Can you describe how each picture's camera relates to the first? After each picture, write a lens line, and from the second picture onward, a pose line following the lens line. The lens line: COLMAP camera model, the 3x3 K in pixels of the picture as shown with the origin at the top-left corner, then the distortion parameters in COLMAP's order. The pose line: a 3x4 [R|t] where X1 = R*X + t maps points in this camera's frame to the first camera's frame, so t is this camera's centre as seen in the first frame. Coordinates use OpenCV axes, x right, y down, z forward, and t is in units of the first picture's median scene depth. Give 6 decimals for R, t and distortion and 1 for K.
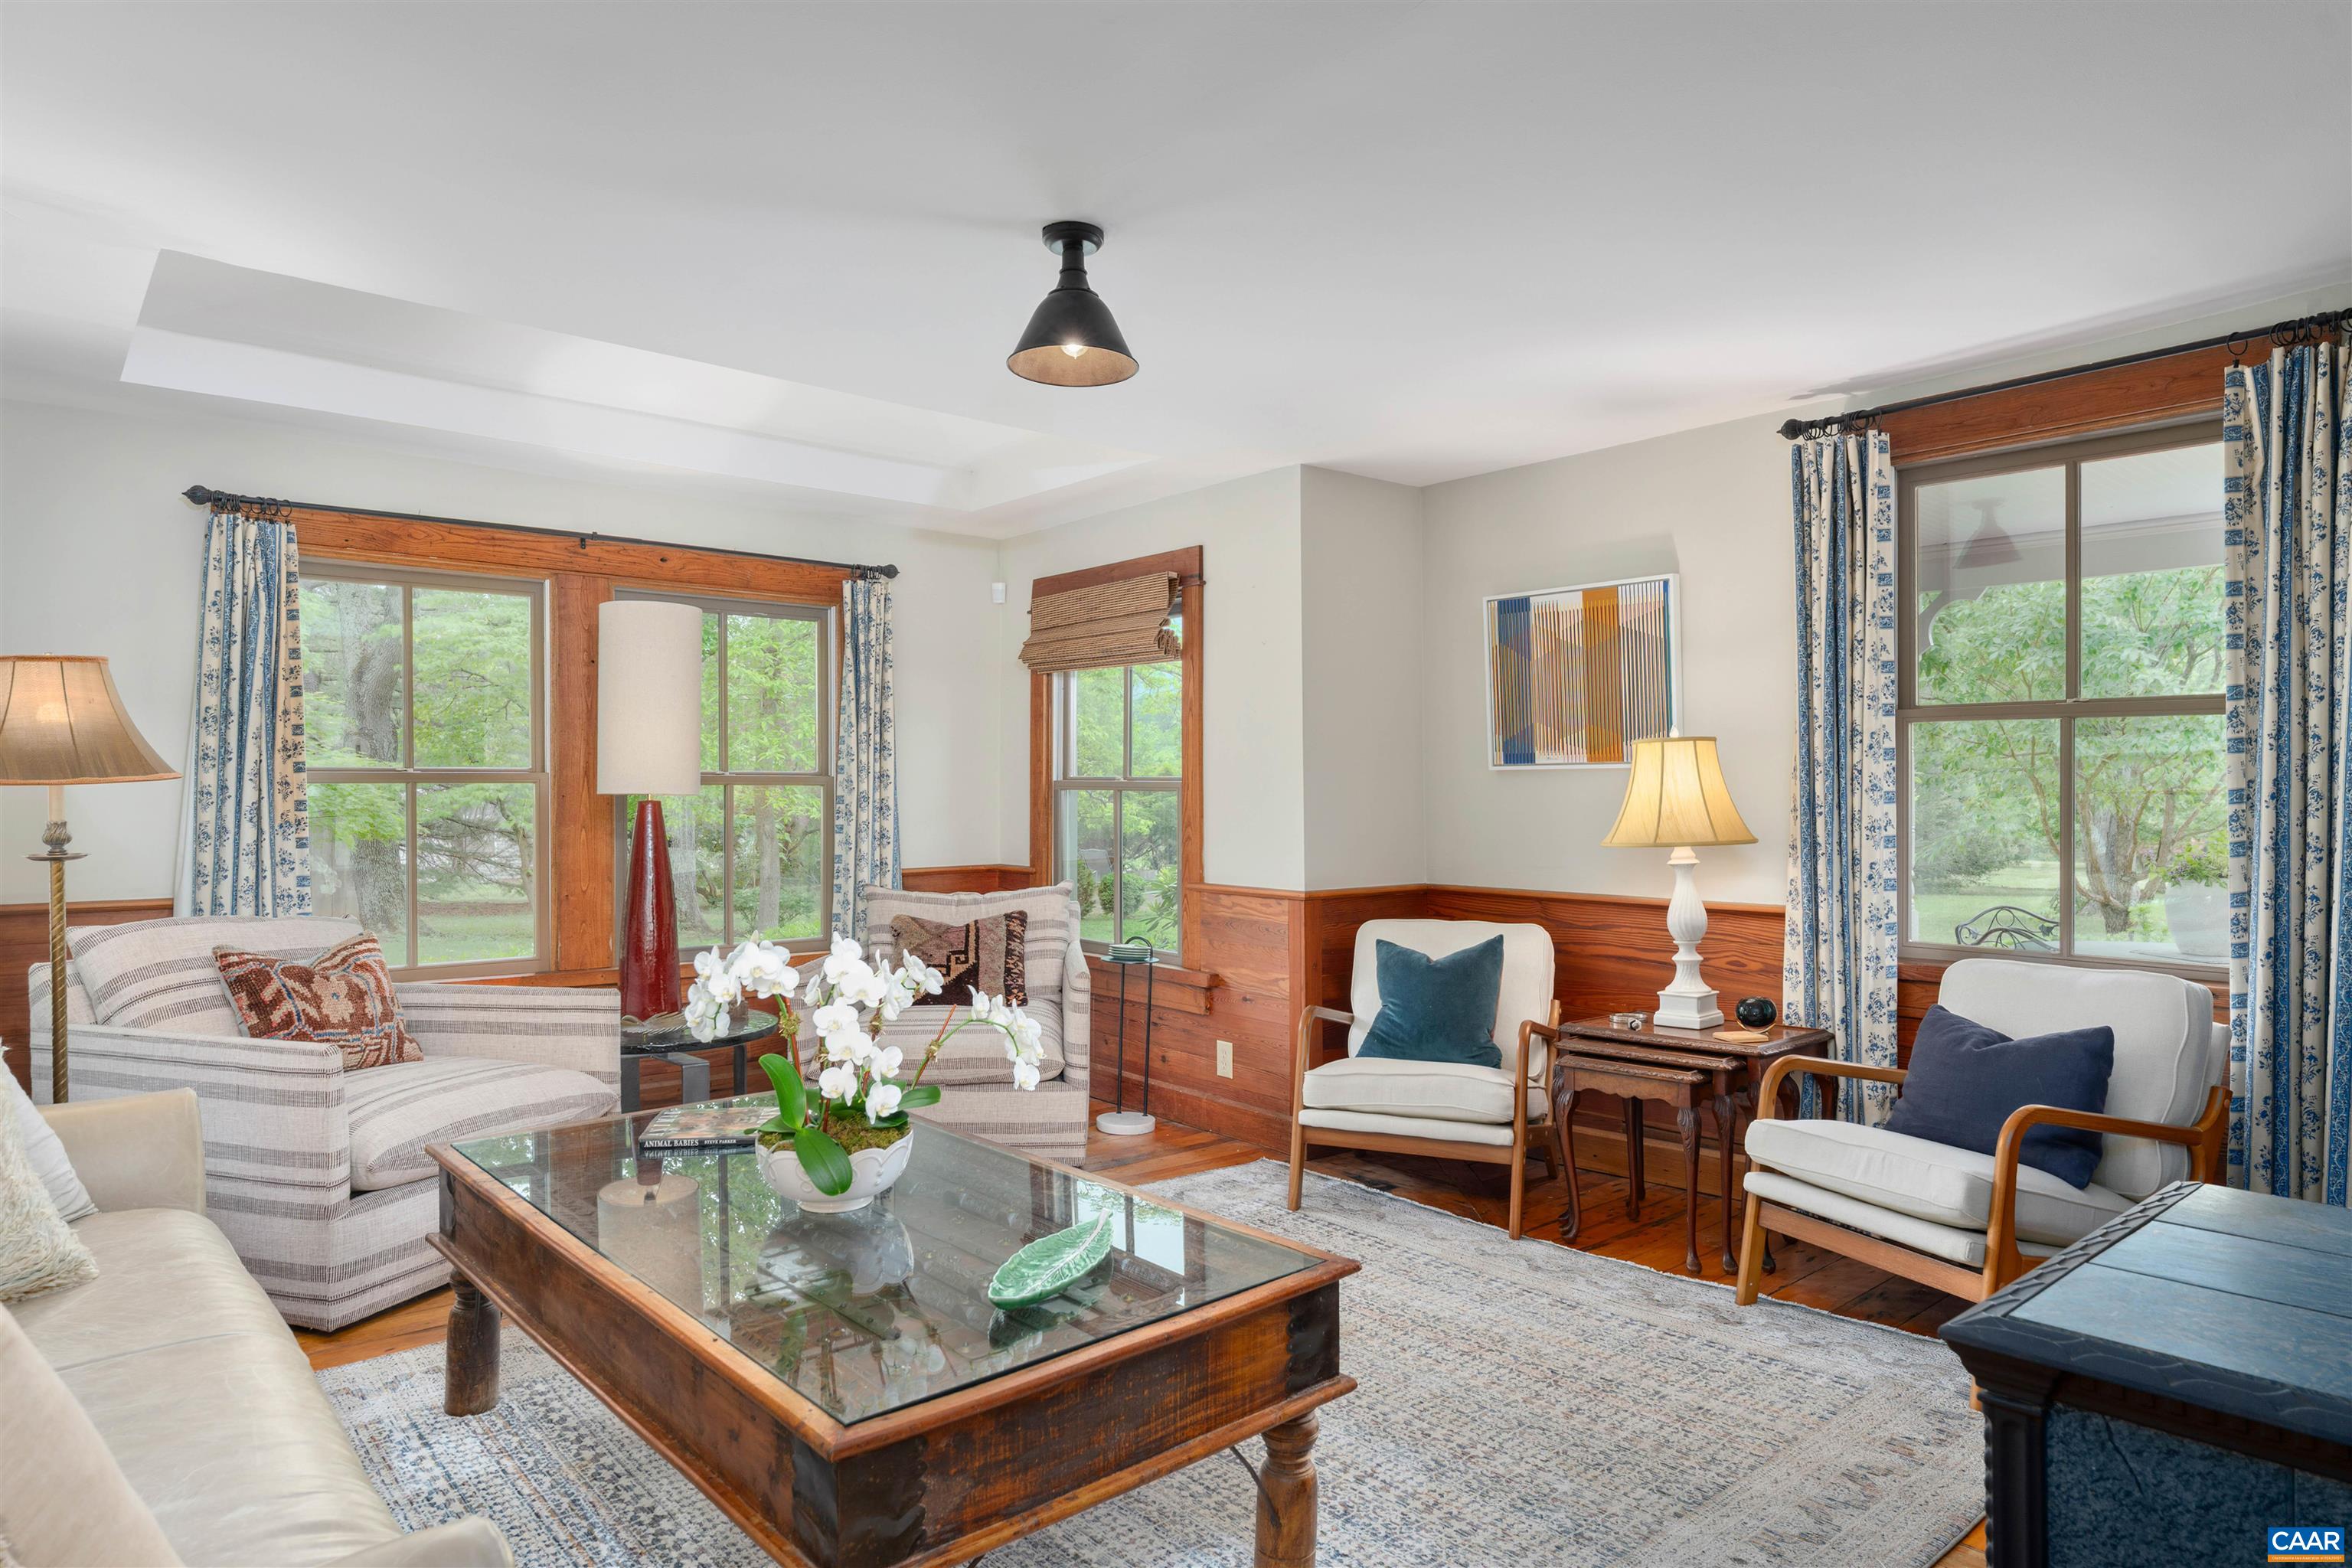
lens RADIAL K [[1422.7, 0, 1176.0], [0, 1422.7, 784.0], [0, 0, 1]] dist [0.006936, 0.000342]
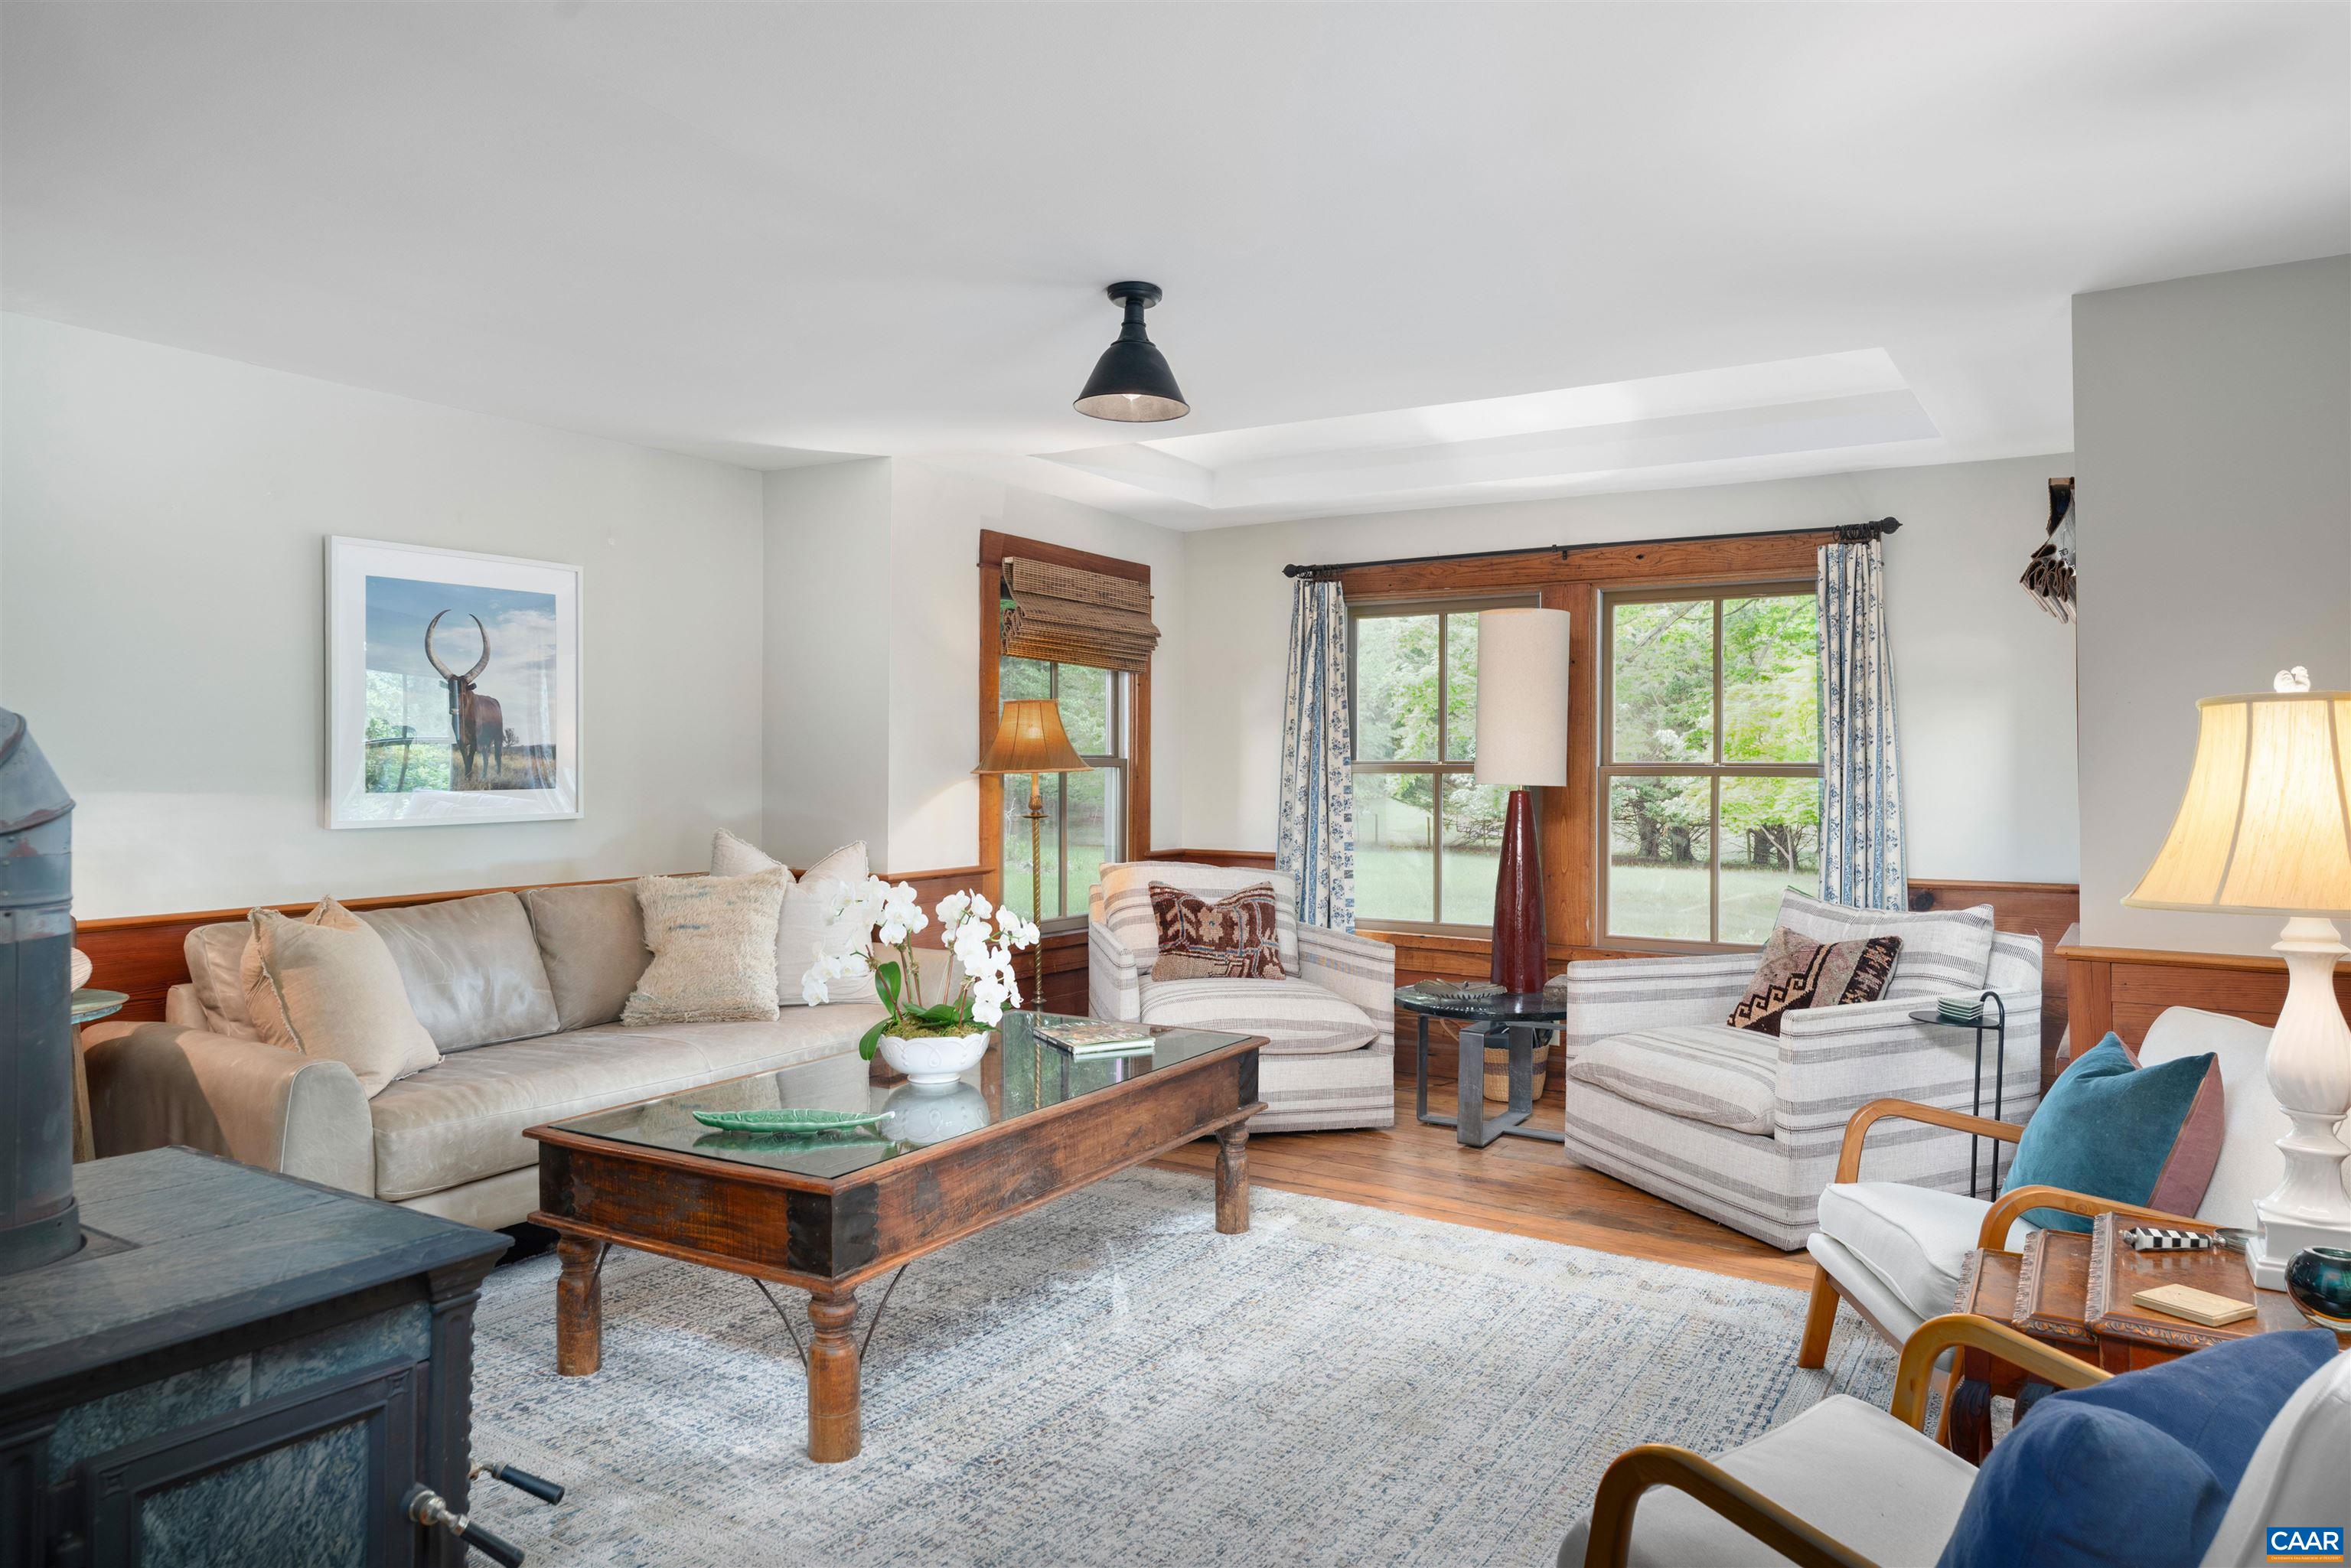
lens RADIAL K [[1463.3, 0, 1175.5], [0, 1463.3, 784.0], [0, 0, 1]] dist [-0.000246, -0.000364]
pose [[0.299099, 0.012296, -0.954143, 0.657567], [-0.002637, 0.999924, 0.012060, -0.006854], [0.954218, -0.001090, 0.299109, 0.441537]]
